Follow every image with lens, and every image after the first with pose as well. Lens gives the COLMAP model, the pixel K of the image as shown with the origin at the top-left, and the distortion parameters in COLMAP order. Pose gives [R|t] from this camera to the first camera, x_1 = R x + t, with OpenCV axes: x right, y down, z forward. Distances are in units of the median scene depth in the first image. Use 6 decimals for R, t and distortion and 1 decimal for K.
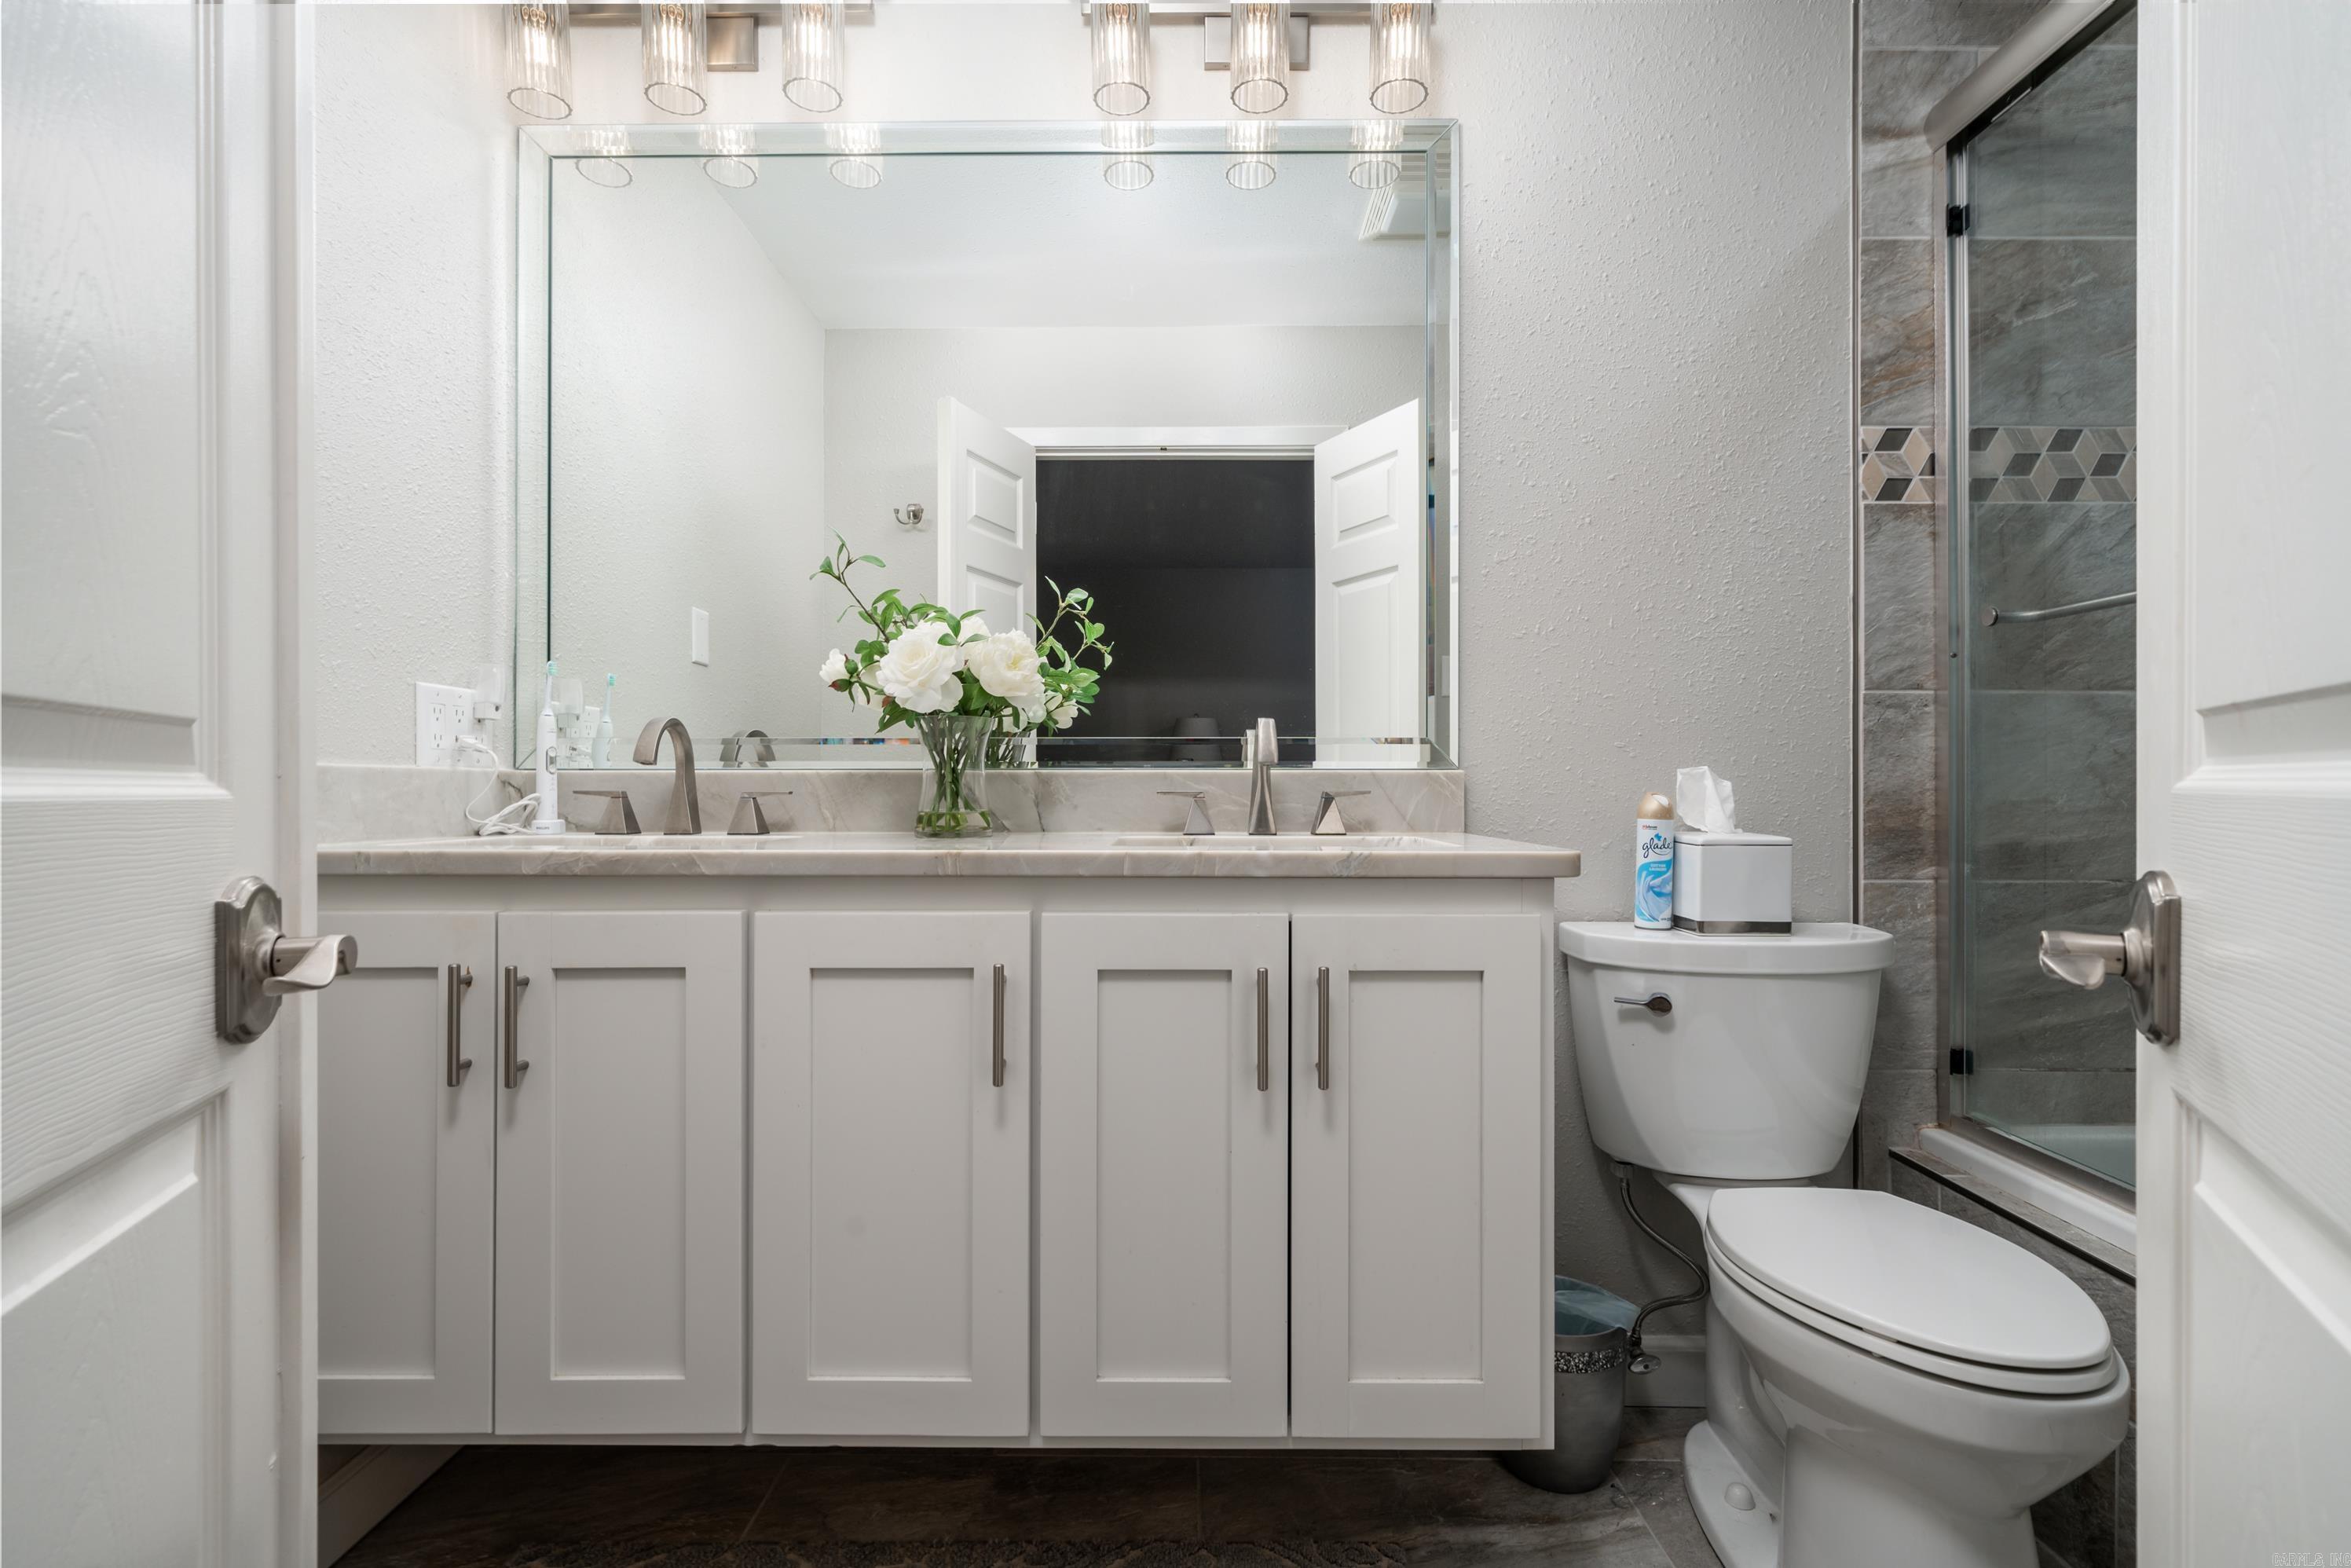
lens RADIAL K [[1074.7, 0, 1175.0], [0, 1074.7, 789.4], [0, 0, 1]] dist [-0.000732, -0.000068]
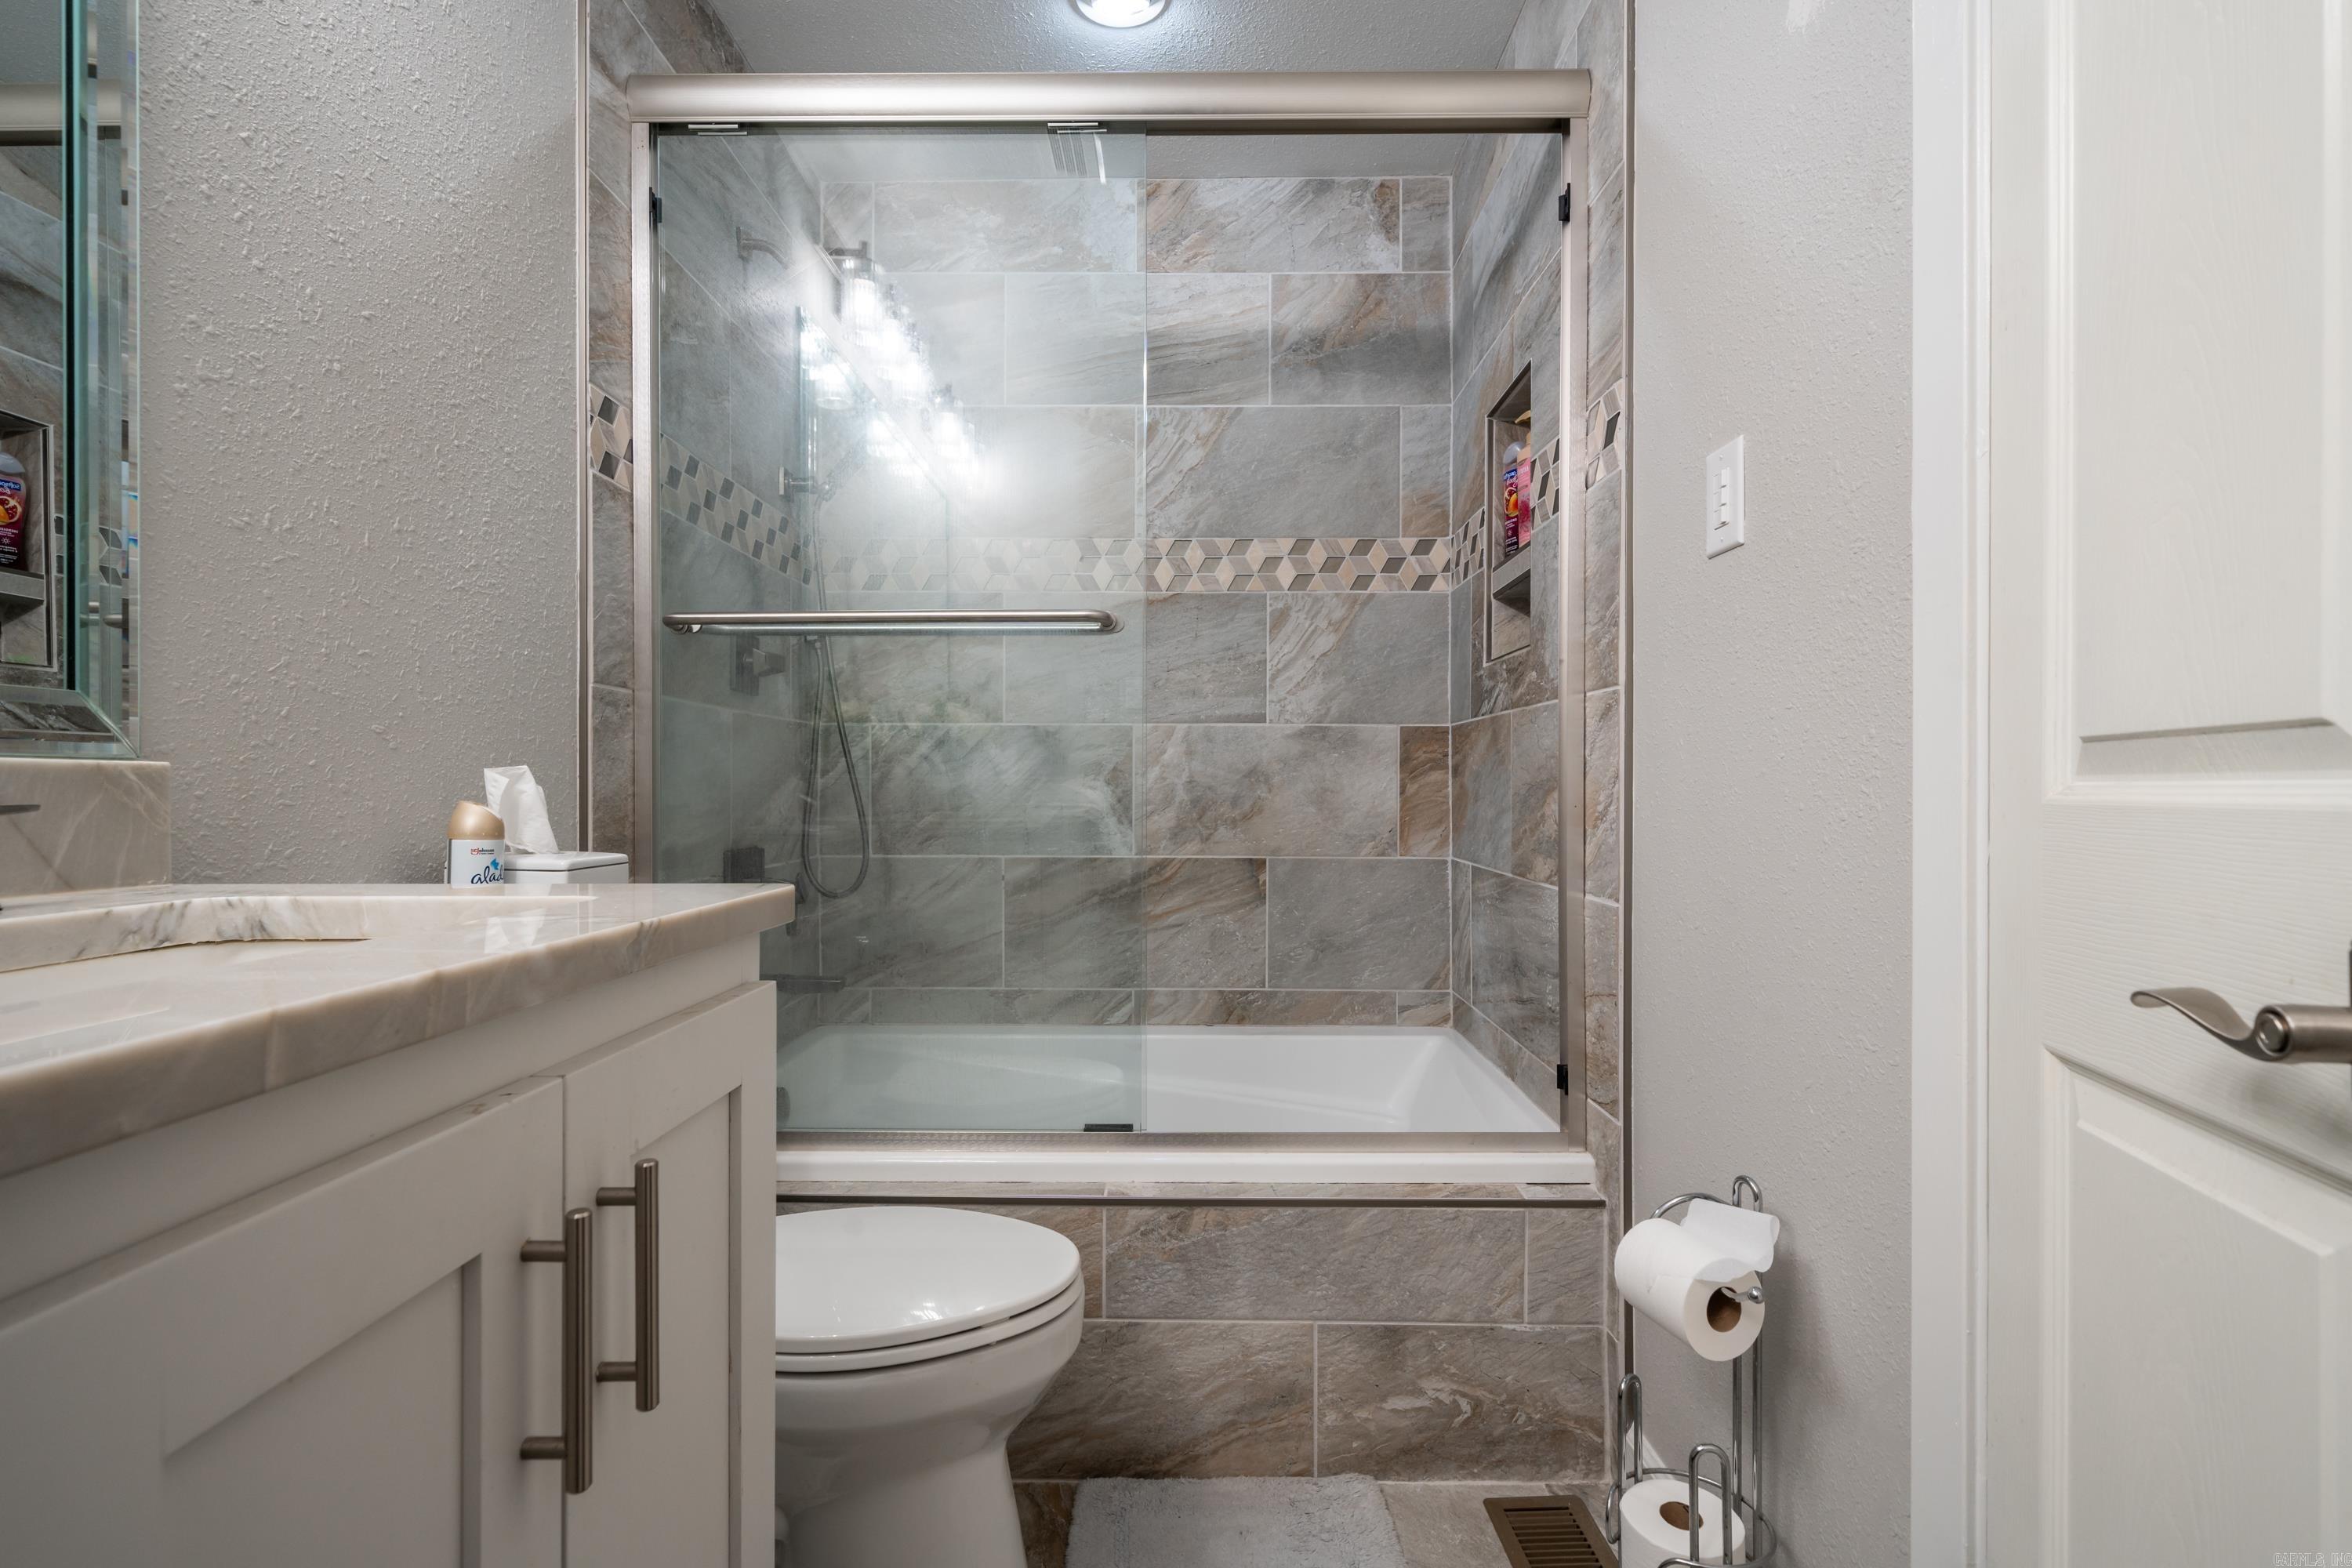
lens RADIAL K [[1075.1, 0, 1182.3], [0, 1075.1, 786.7], [0, 0, 1]] dist [-0.000732, -0.000068]
pose [[0.004086, 0.002077, 0.999989, -0.242794], [-0.000669, 0.999998, -0.002074, -0.005241], [-0.999991, -0.000661, 0.004087, 0.514715]]
